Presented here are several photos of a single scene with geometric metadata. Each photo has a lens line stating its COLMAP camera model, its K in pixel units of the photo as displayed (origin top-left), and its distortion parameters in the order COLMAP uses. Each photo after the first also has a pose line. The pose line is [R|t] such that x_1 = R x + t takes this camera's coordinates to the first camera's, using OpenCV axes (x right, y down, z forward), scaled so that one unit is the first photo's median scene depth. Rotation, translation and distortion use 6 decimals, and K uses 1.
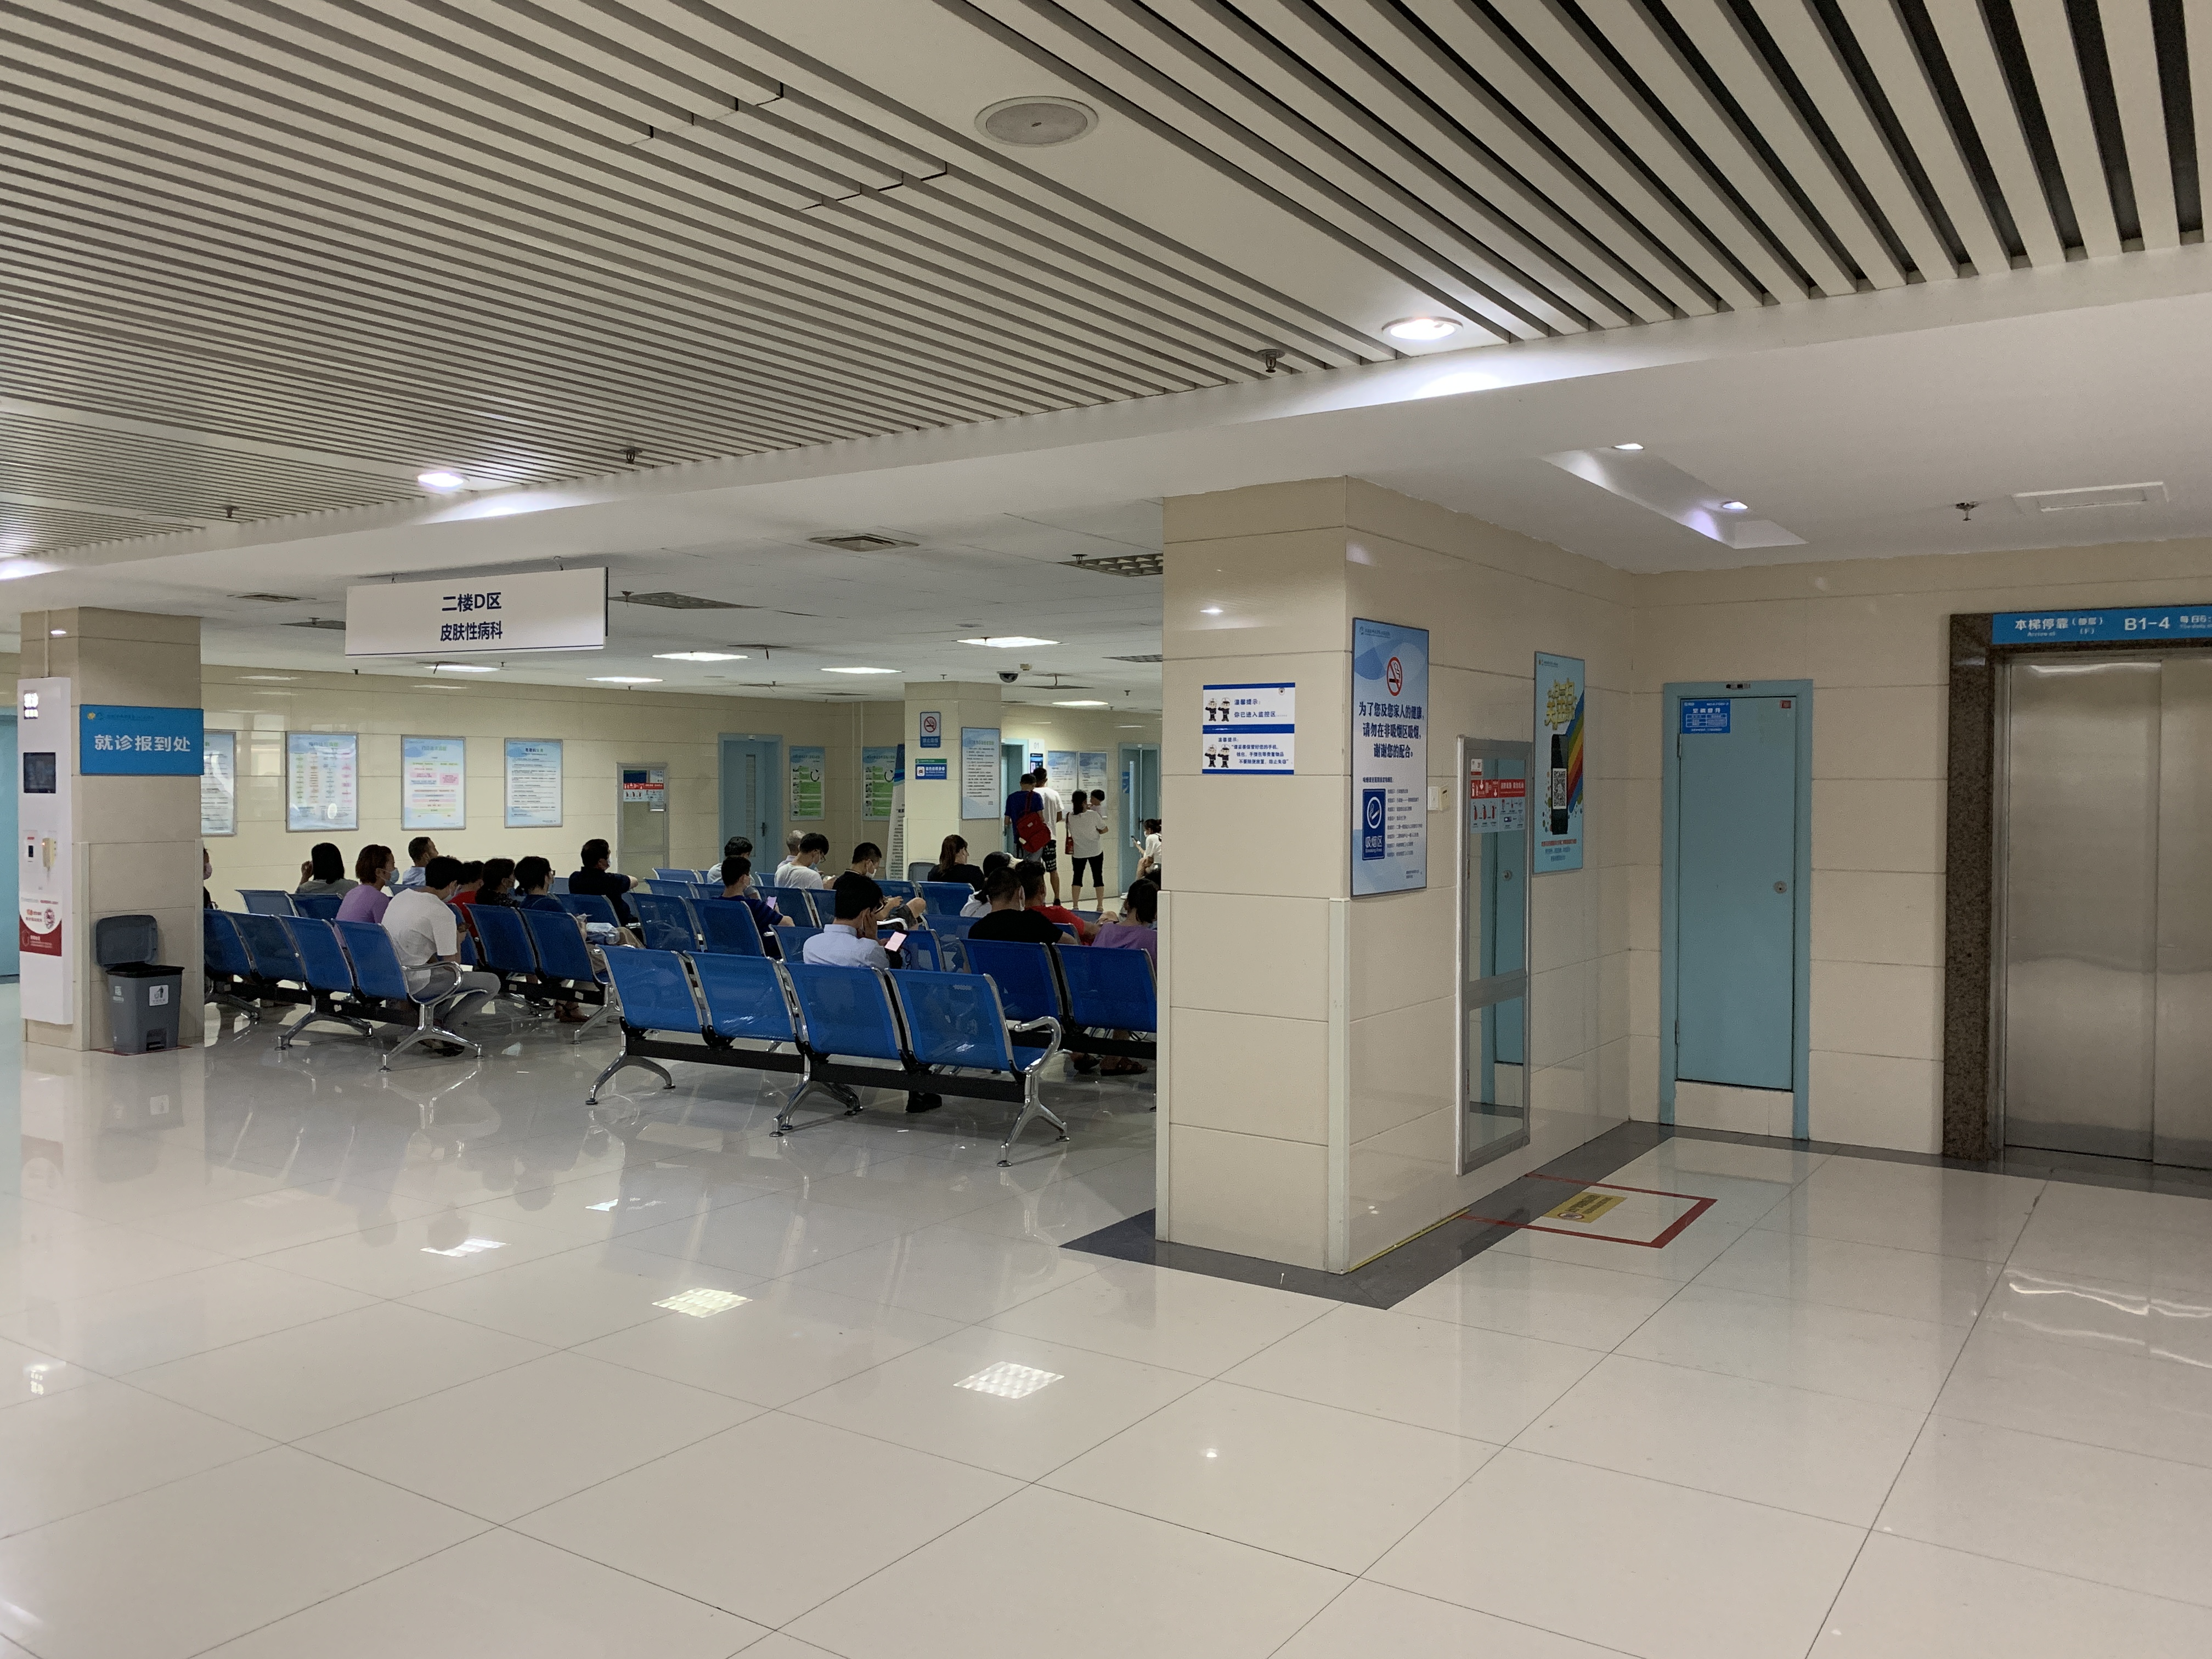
lens RADIAL K [[1688.8, 0, 1107.6], [0, 1688.8, 829.4], [0, 0, 1]] dist [0.036981, -0.030404]
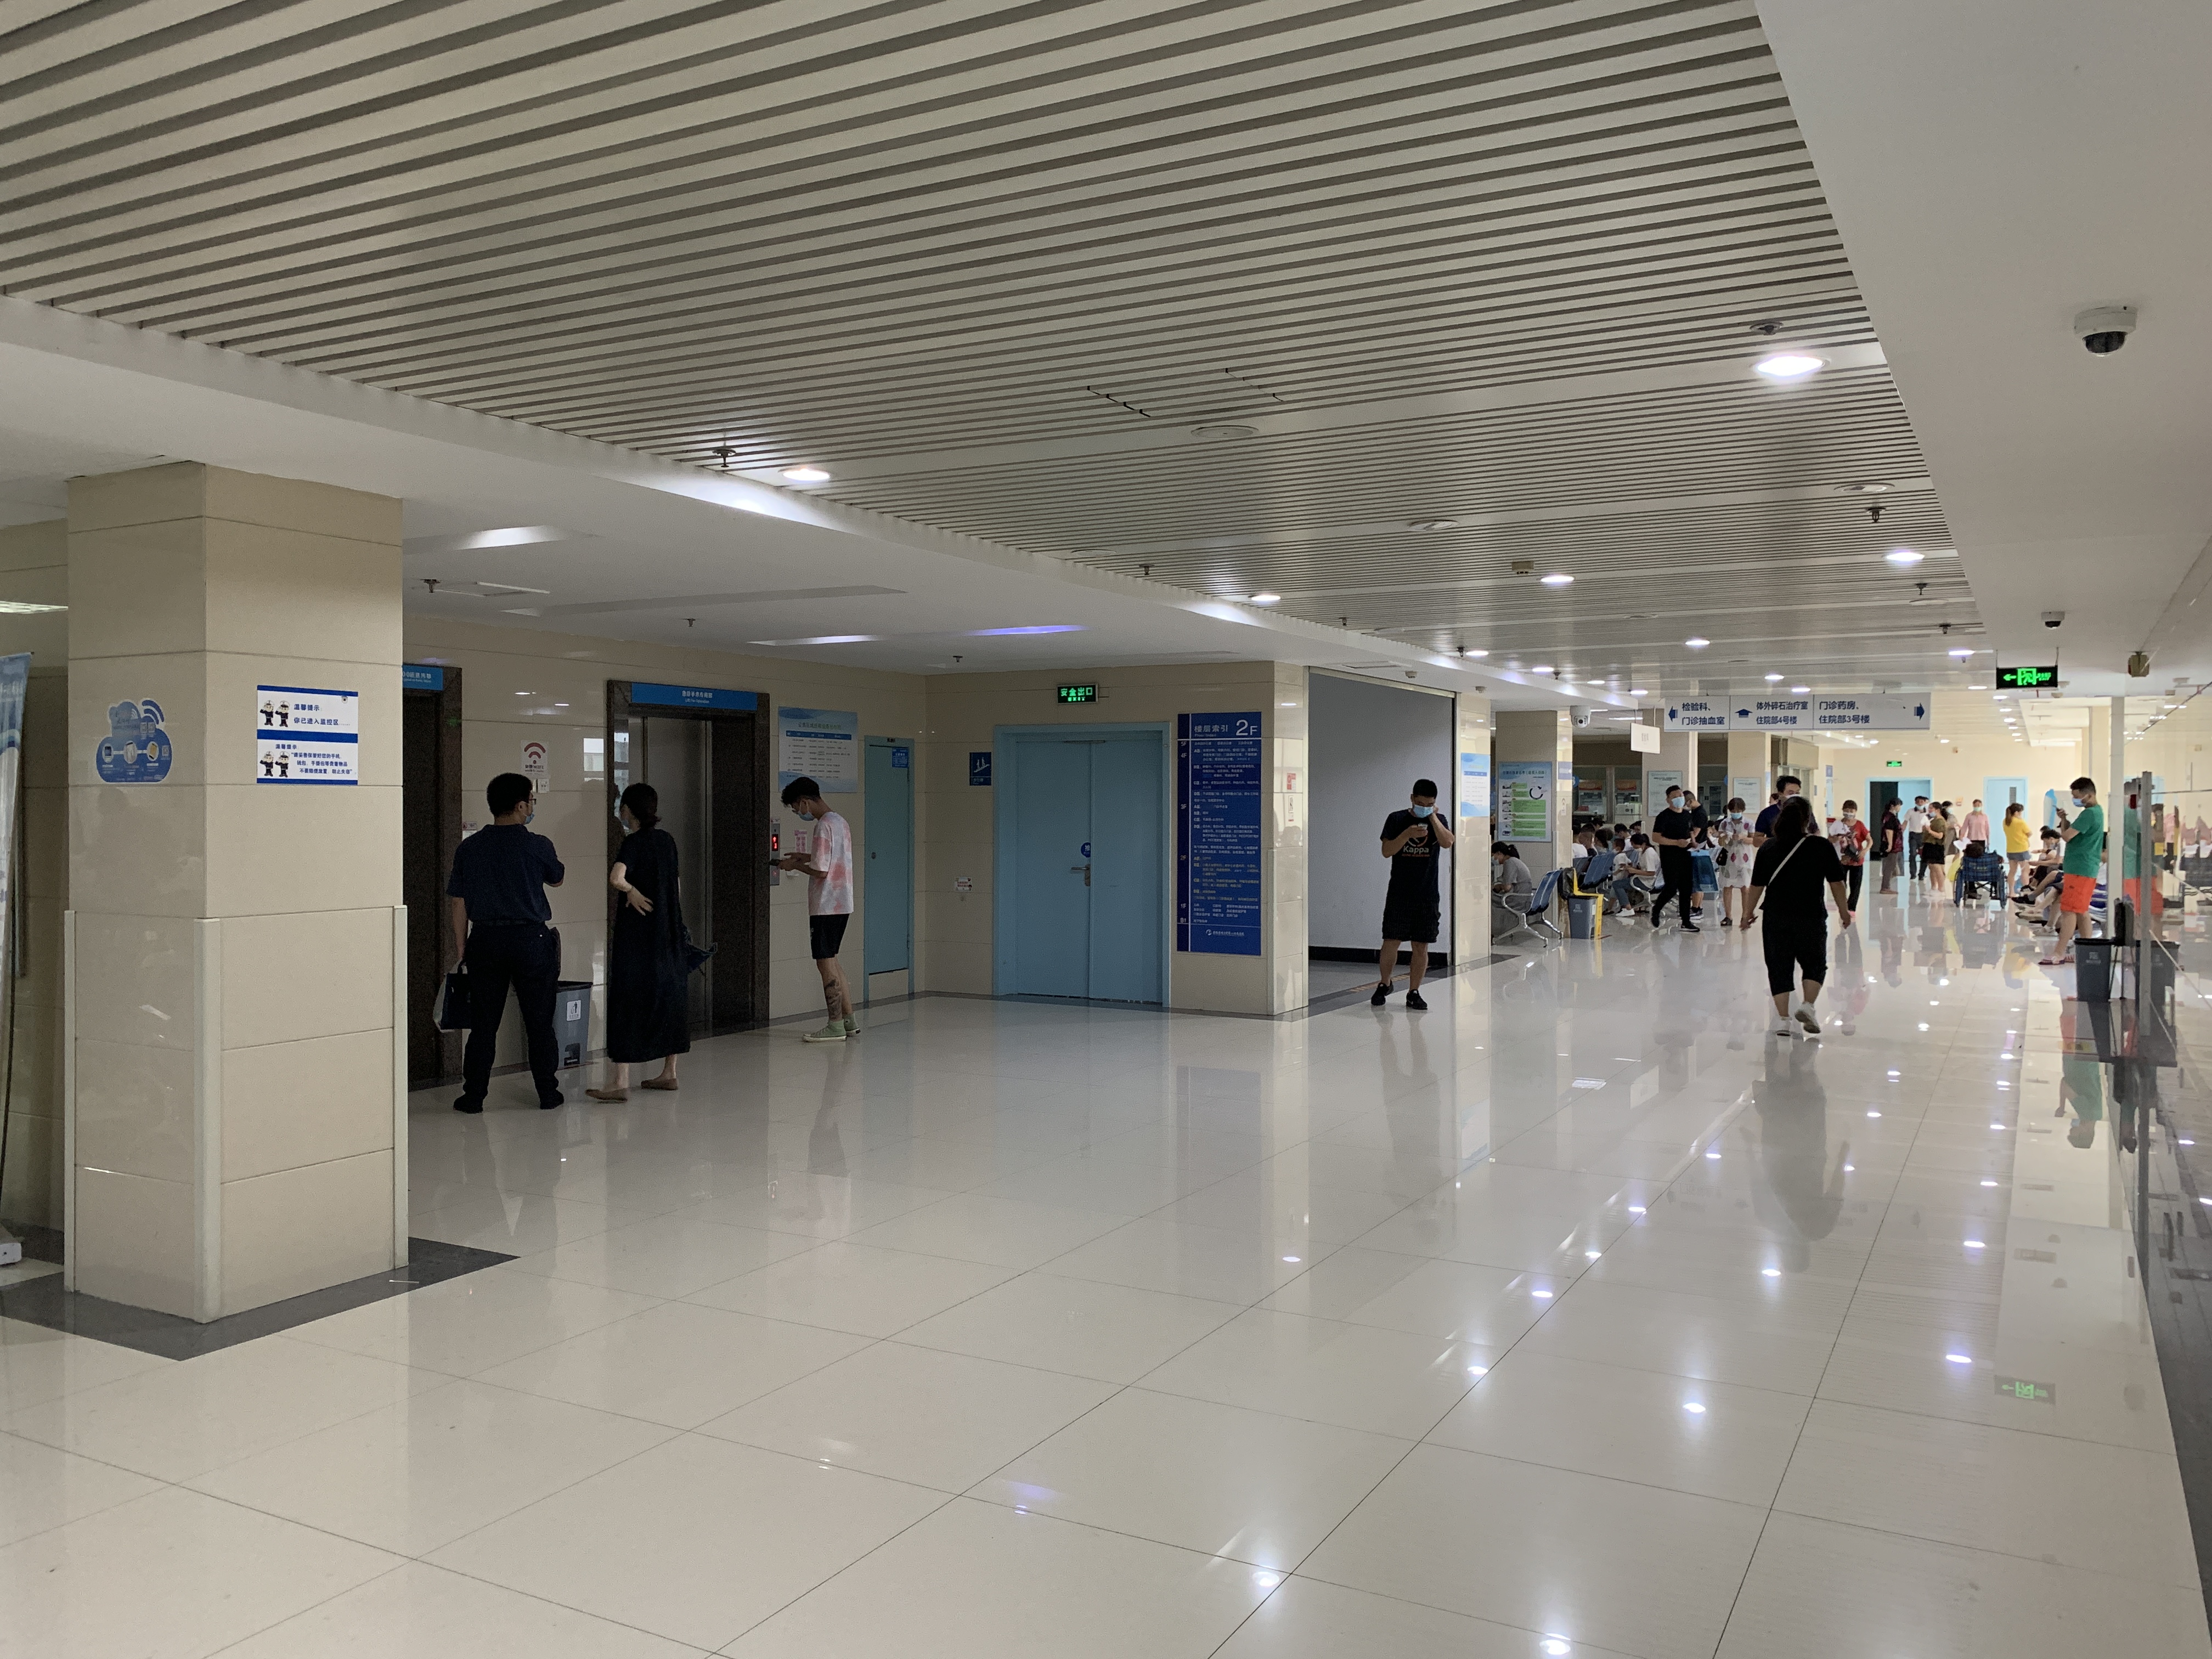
lens RADIAL K [[1688.8, 0, 1106.3], [0, 1688.8, 821.0], [0, 0, 1]] dist [0.036981, -0.030404]
pose [[-0.139843, -0.021963, 0.989930, -0.914583], [0.020136, 0.999484, 0.025020, -0.026724], [-0.989969, 0.023432, -0.139329, 0.688028]]
